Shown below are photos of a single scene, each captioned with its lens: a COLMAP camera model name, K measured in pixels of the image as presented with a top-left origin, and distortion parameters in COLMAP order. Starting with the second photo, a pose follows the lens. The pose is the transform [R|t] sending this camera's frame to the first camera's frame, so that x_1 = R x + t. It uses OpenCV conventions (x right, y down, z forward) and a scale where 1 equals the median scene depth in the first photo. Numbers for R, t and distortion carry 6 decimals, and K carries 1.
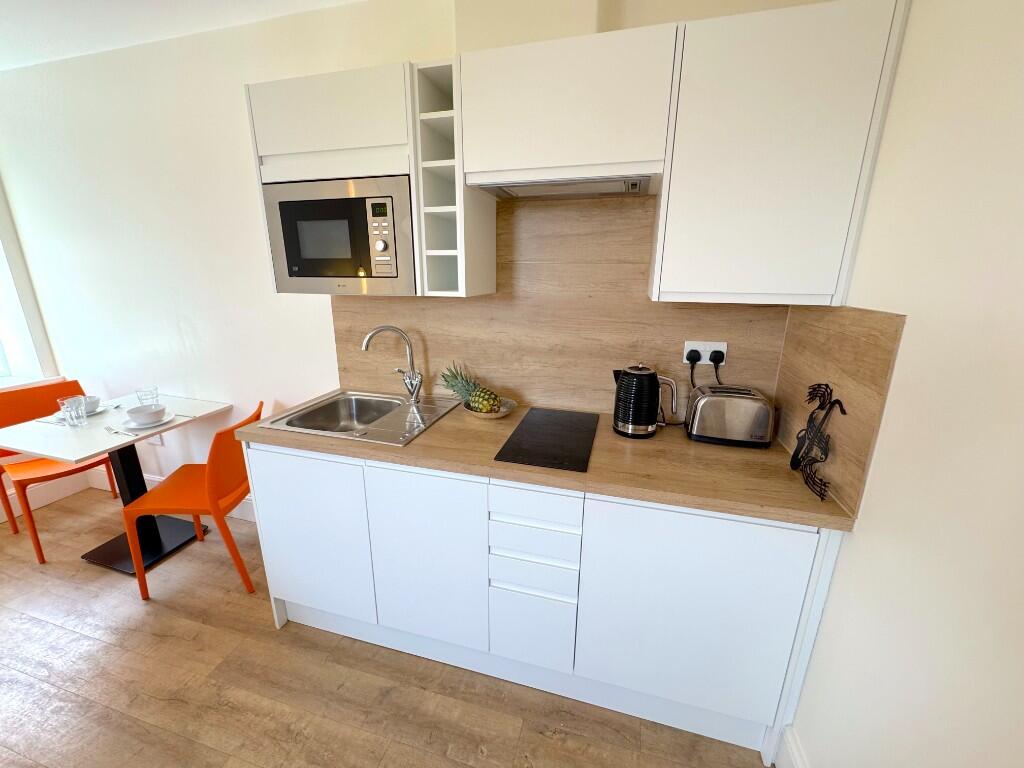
lens RADIAL K [[408.2, 0, 511.2], [0, 408.2, 384.5], [0, 0, 1]] dist [-0.002988, 0.000353]
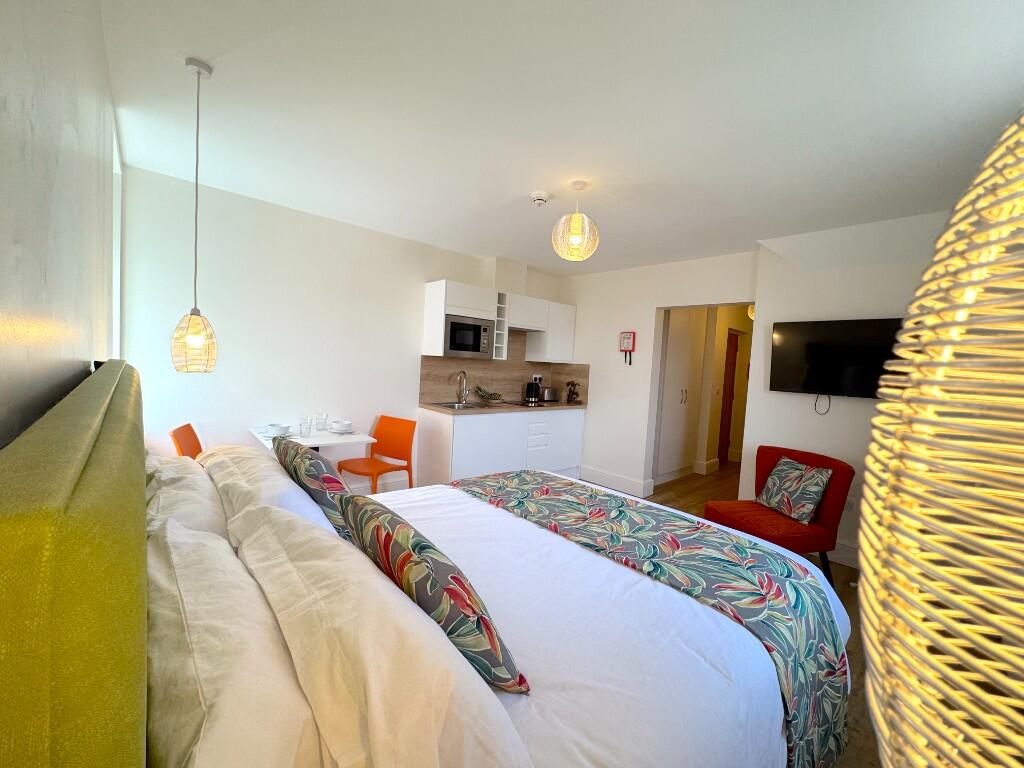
lens RADIAL K [[408.2, 0, 511.2], [0, 408.2, 384.5], [0, 0, 1]] dist [-0.002988, 0.000353]
pose [[0.534504, -0.023887, 0.844828, -2.628355], [0.174551, 0.981170, -0.082692, 0.226427], [-0.826945, 0.191665, 0.528608, -0.617462]]
